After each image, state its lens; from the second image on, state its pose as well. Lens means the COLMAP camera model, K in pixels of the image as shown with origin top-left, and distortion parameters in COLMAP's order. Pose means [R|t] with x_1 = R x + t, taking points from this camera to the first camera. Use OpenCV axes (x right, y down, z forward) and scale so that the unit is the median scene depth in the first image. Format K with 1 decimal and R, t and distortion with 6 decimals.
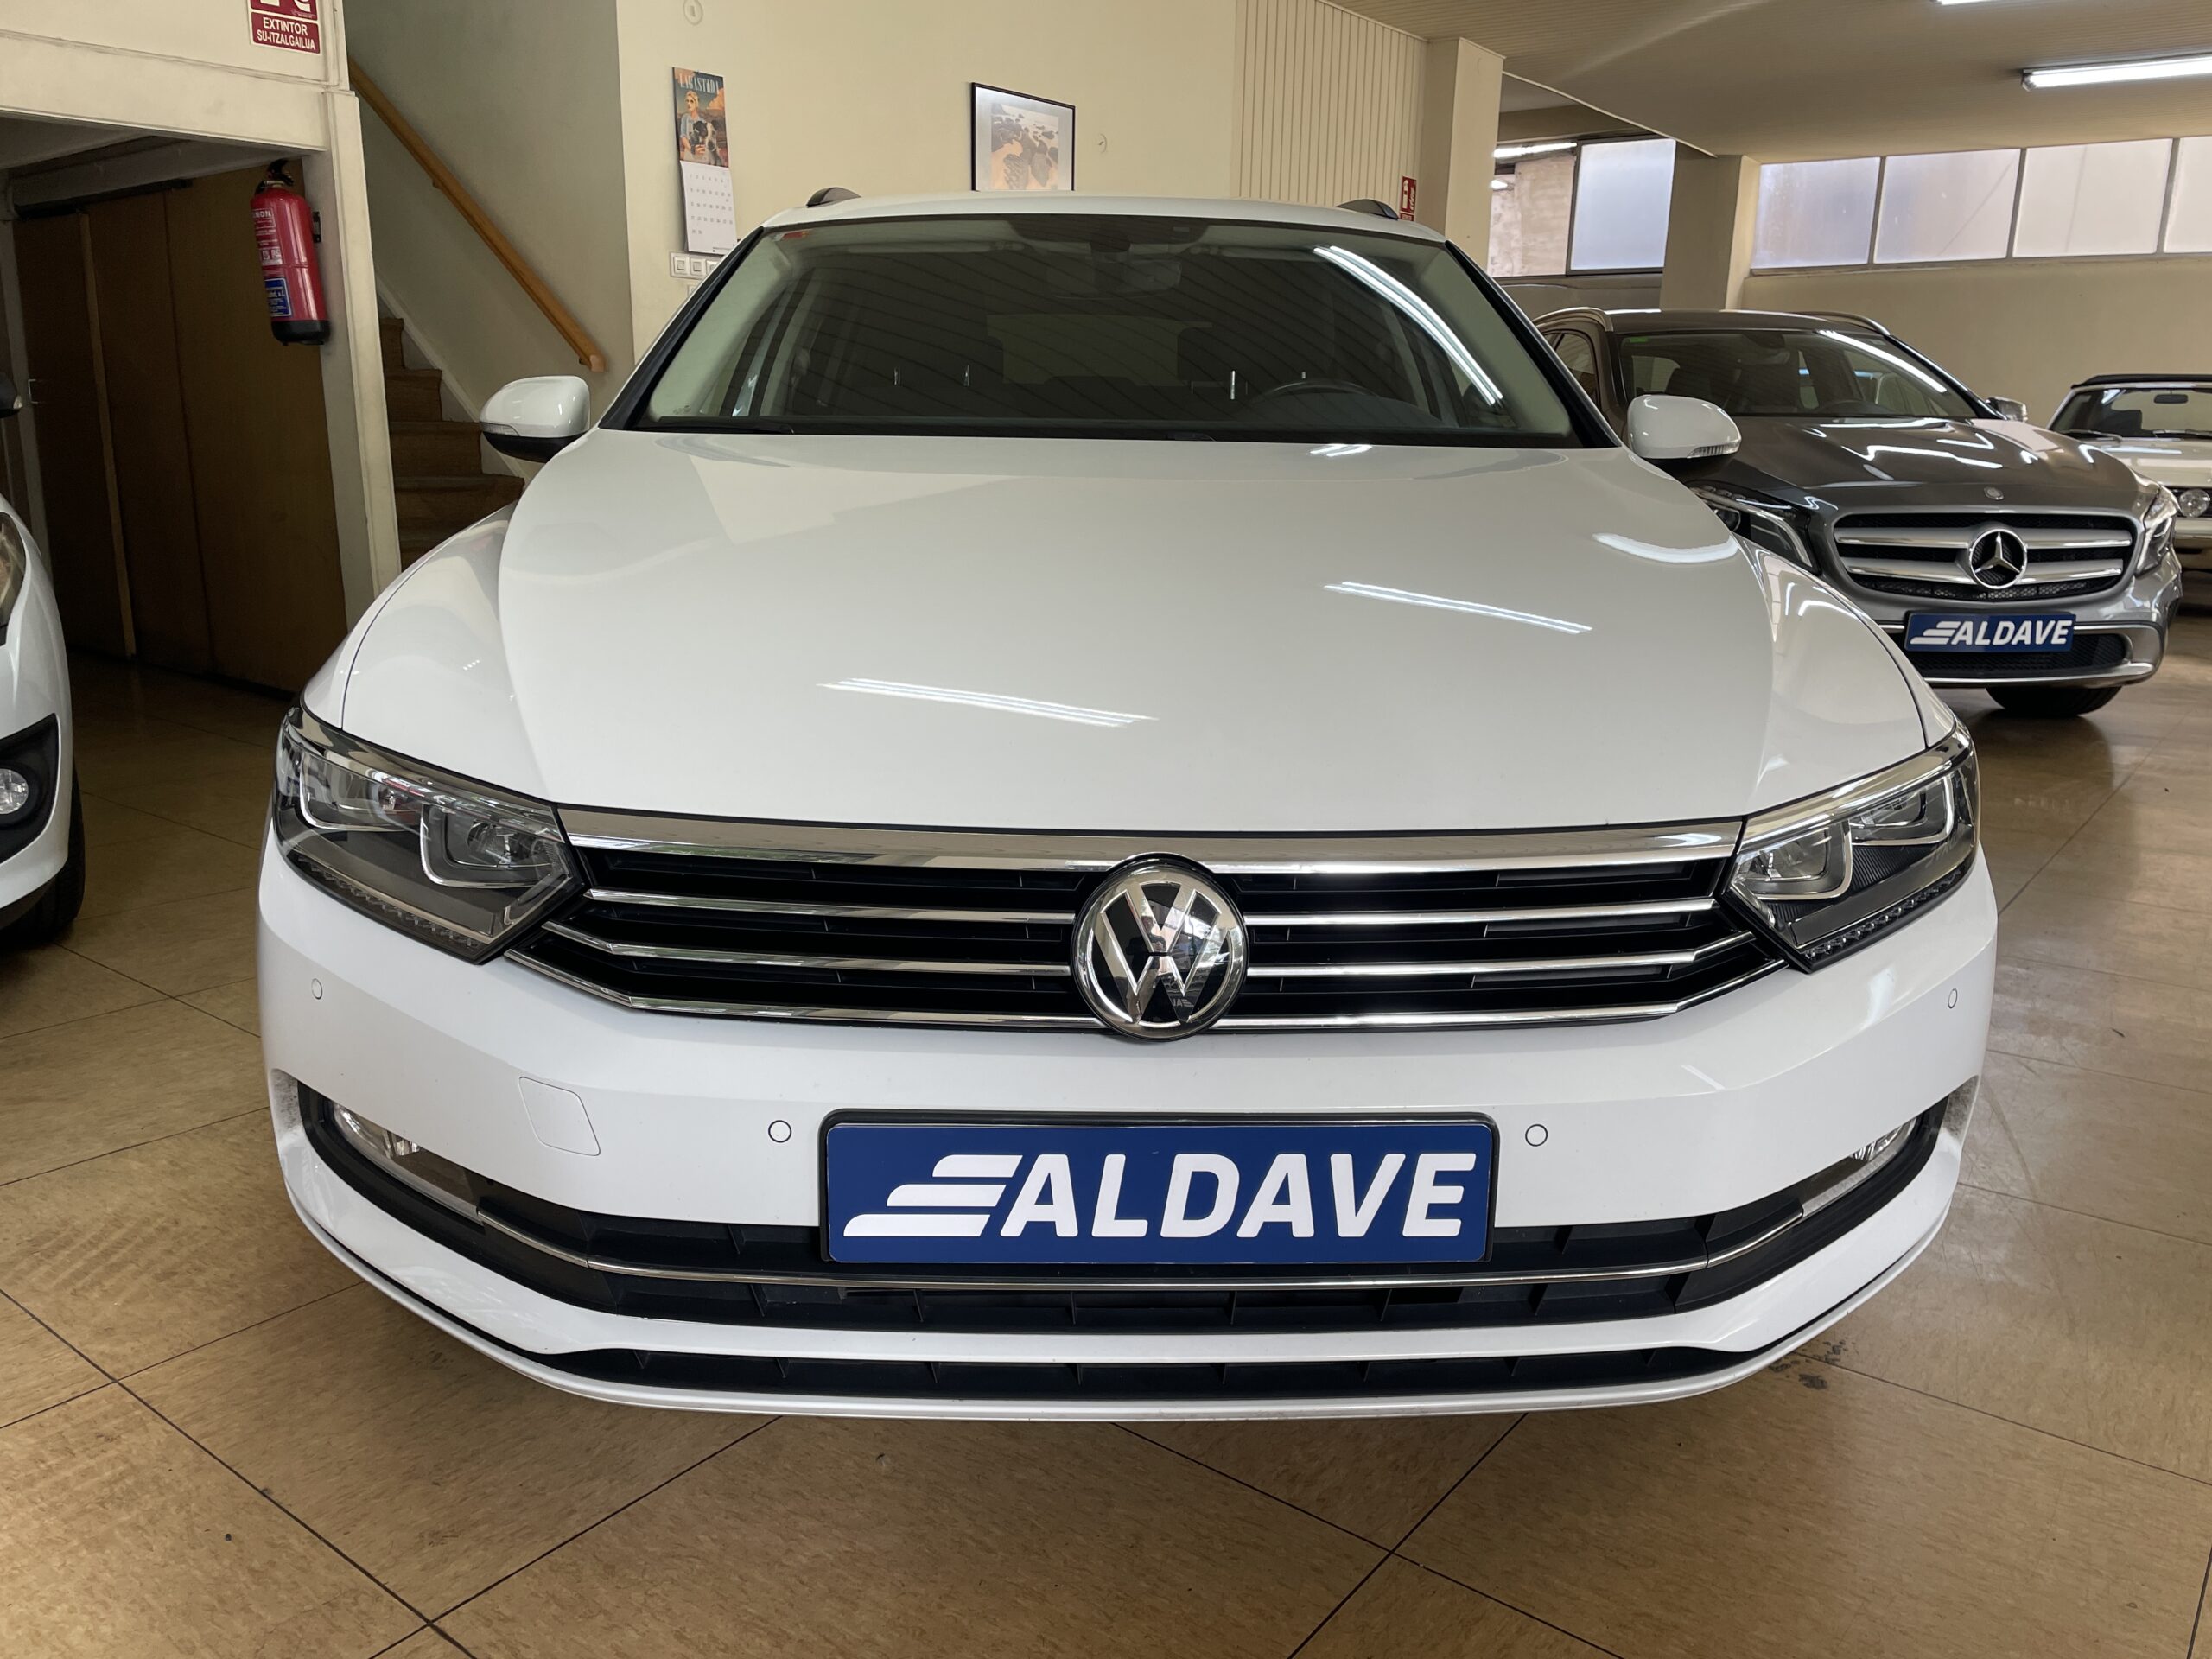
lens RADIAL K [[1657.1, 0, 1106.0], [0, 1657.1, 829.5], [0, 0, 1]] dist [0.083098, -0.107646]
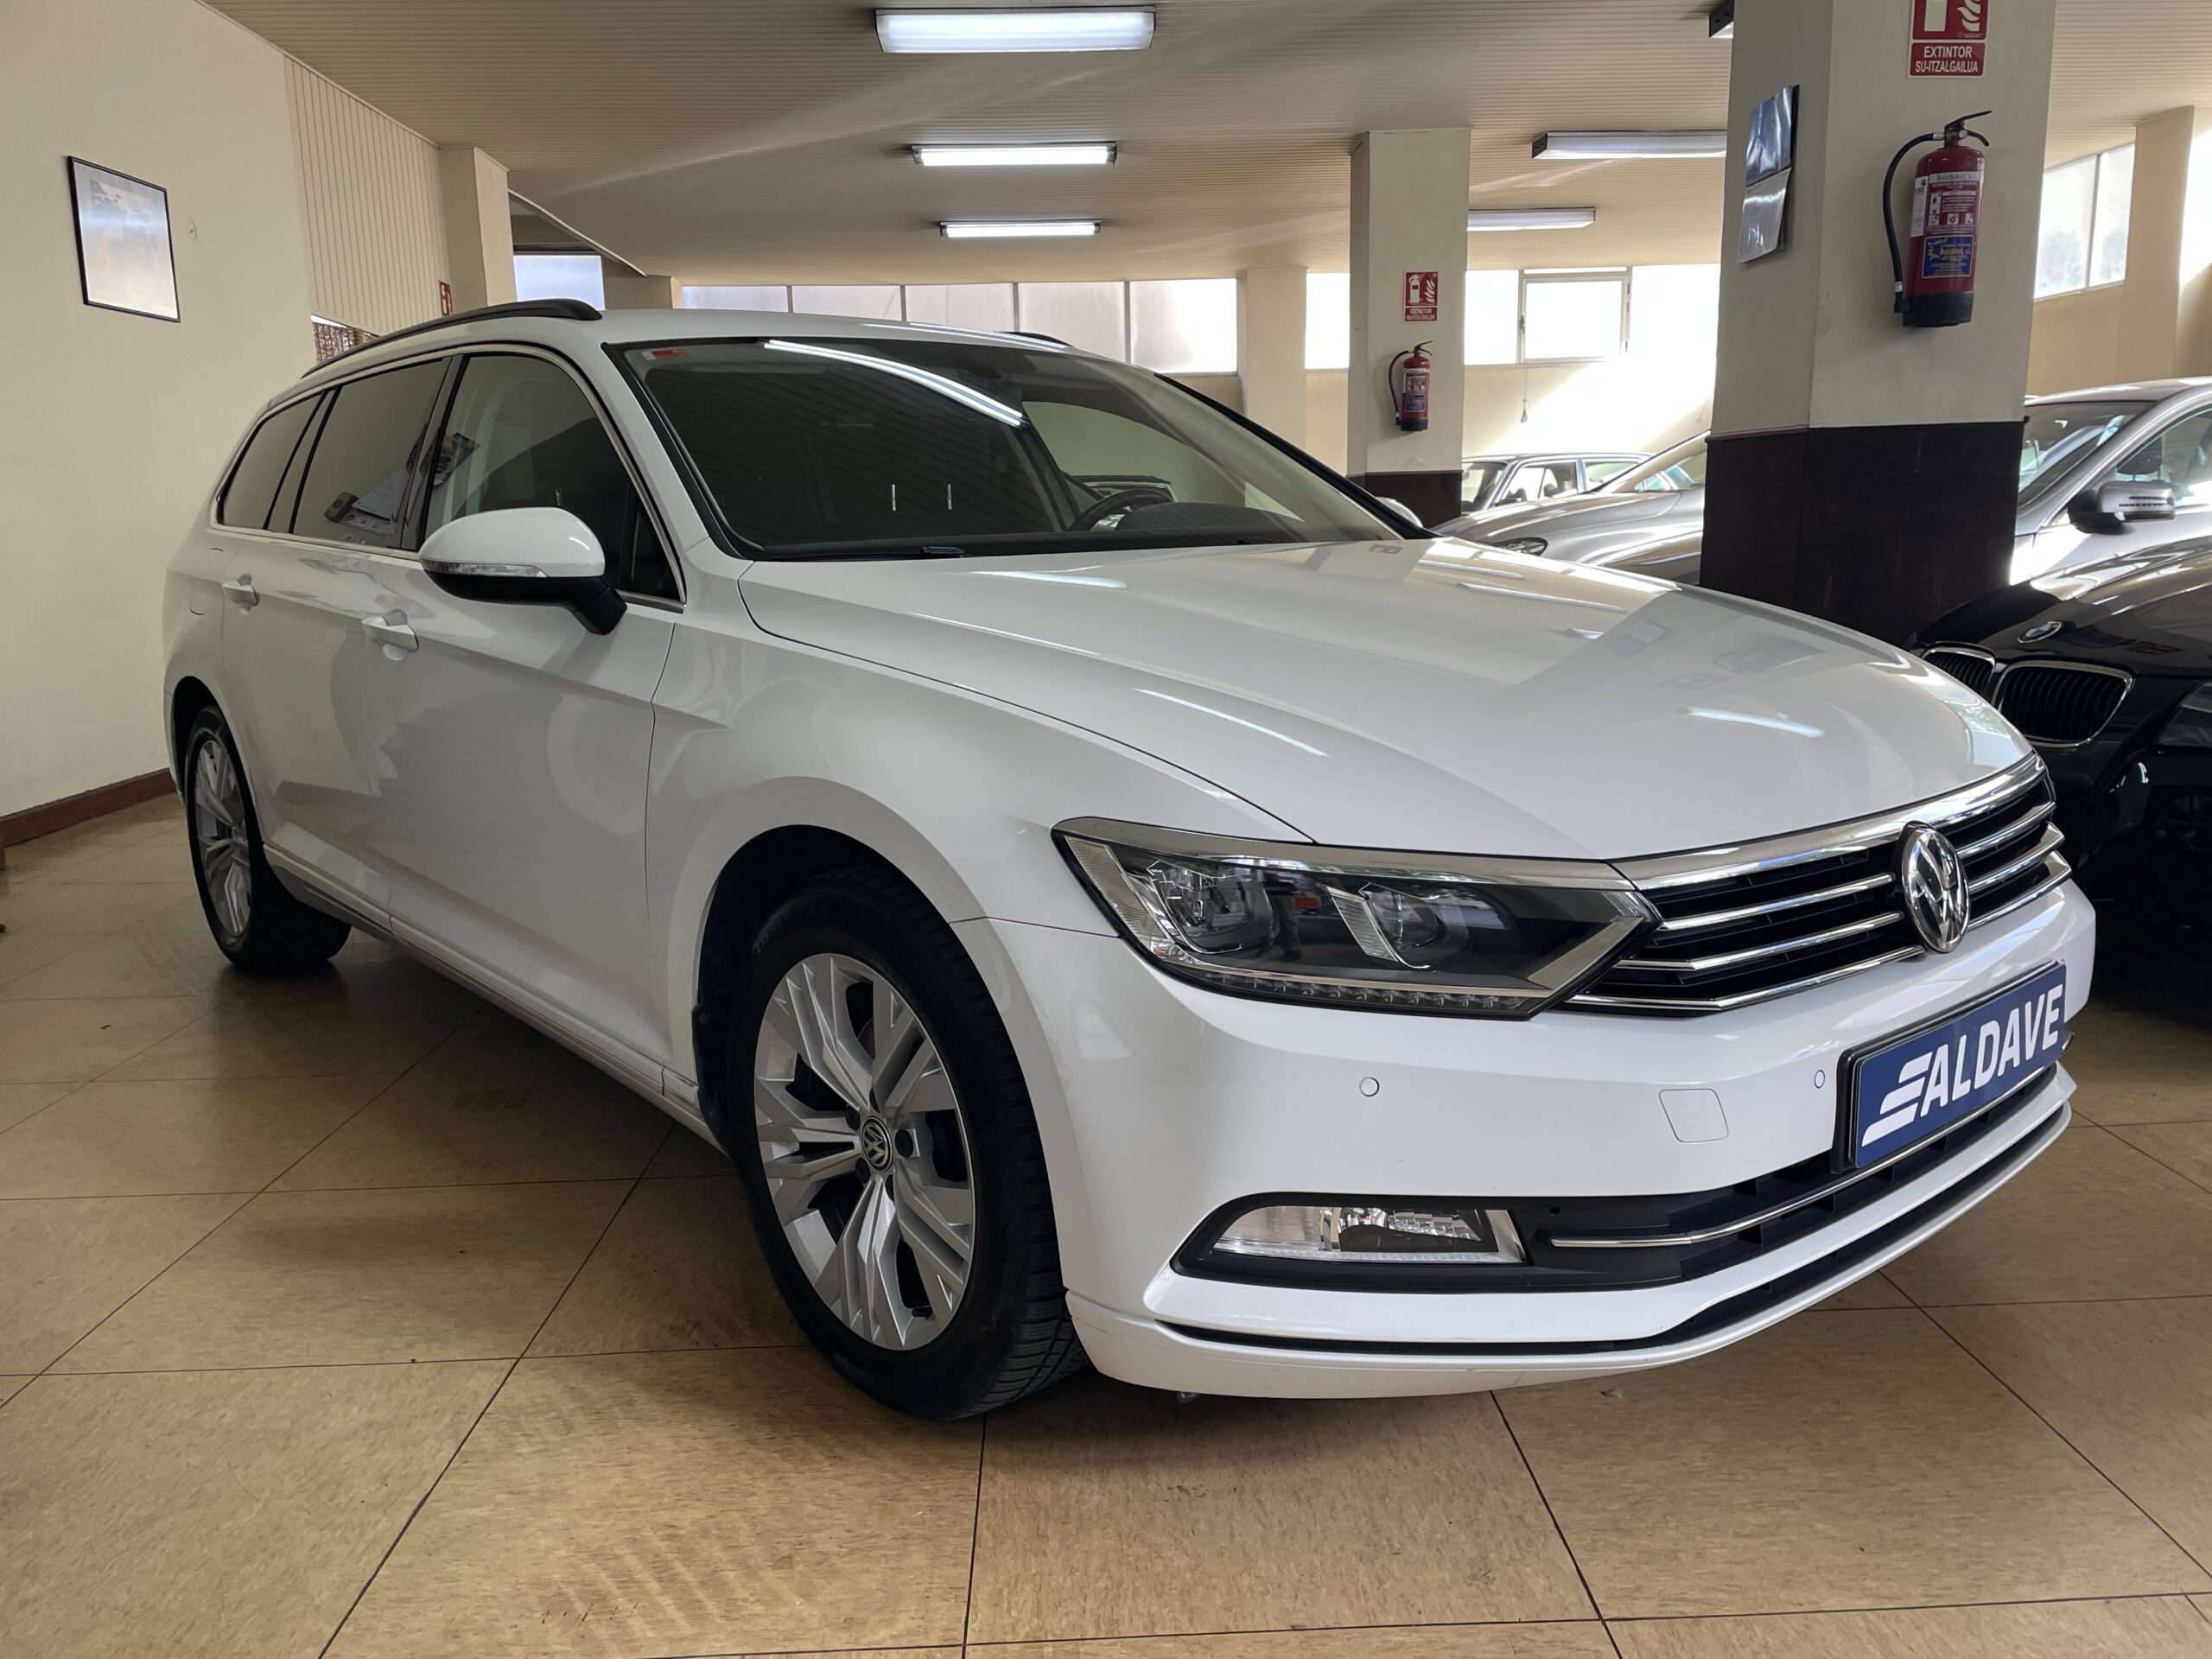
lens RADIAL K [[1657.1, 0, 1106.0], [0, 1657.1, 829.5], [0, 0, 1]] dist [0.083098, -0.107646]
pose [[0.778971, -0.149327, 0.609020, -1.055432], [0.184094, 0.982893, 0.005531, -0.086898], [-0.599427, 0.107809, 0.793136, 0.224785]]
